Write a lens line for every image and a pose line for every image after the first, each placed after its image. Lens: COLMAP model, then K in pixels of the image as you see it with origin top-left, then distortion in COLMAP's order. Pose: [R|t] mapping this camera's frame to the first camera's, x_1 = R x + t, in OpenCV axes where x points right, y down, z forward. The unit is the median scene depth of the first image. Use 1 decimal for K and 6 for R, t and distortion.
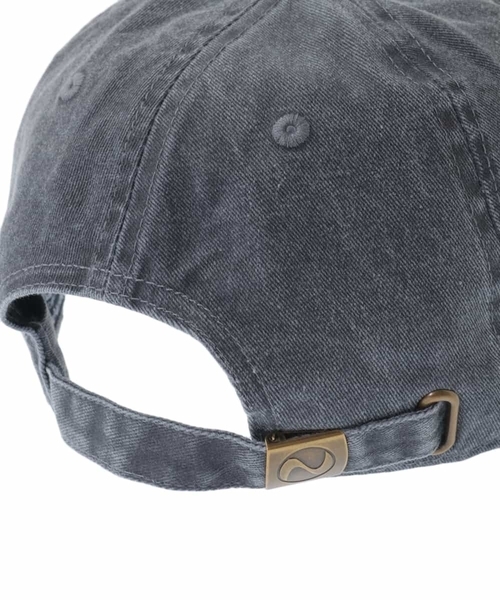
lens RADIAL K [[1244.4, 0, 250.6], [0, 1244.4, 299.5], [0, 0, 1]] dist [-0.149050, 0.000000]
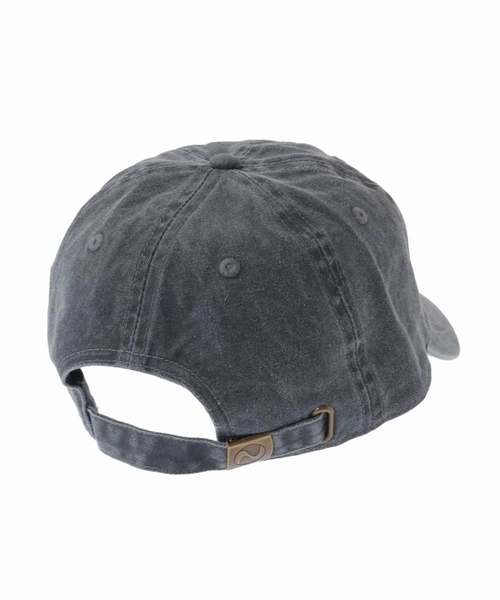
lens RADIAL K [[921.8, 0, 249.4], [0, 921.8, 300.6], [0, 0, 1]] dist [-0.112095, 0.000000]
pose [[0.994506, -0.064145, 0.082729, -0.049887], [0.067549, 0.996953, -0.039020, -0.032930], [-0.079974, 0.044393, 0.995808, -0.307759]]
